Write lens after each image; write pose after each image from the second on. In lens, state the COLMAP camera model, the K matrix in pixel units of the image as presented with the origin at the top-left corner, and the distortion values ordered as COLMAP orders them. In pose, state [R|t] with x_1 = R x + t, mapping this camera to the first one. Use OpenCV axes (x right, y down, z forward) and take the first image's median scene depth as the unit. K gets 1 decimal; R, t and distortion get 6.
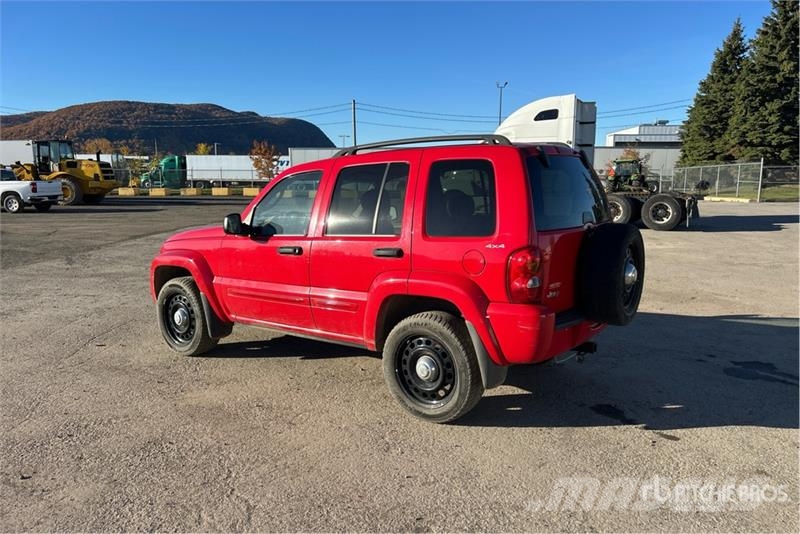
lens RADIAL K [[583.5, 0, 407.4], [0, 583.5, 257.2], [0, 0, 1]] dist [0.053902, -0.083197]
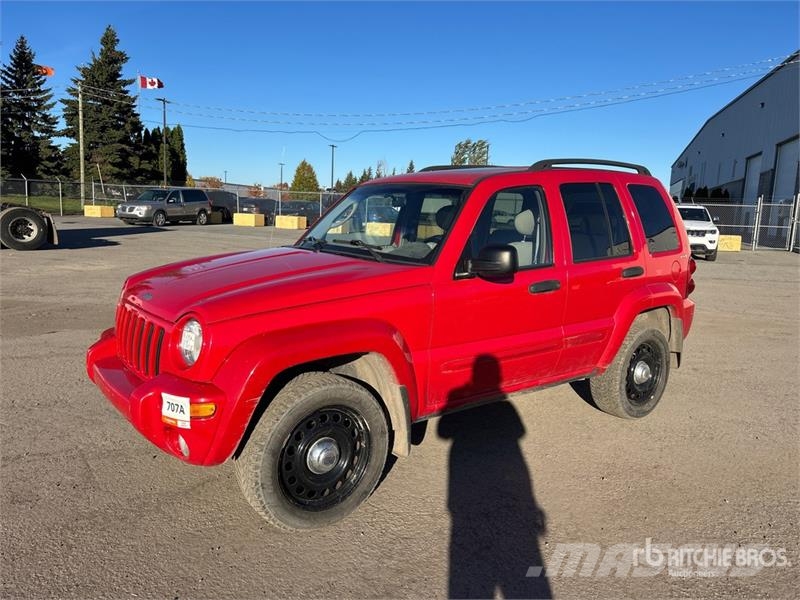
lens RADIAL K [[589.9, 0, 393.9], [0, 589.9, 288.4], [0, 0, 1]] dist [0.039903, -0.048968]
pose [[0.283159, -0.113083, 0.952383, -0.098435], [0.084482, 0.992105, 0.092681, -0.009800], [-0.955345, 0.054216, 0.290477, 0.091678]]
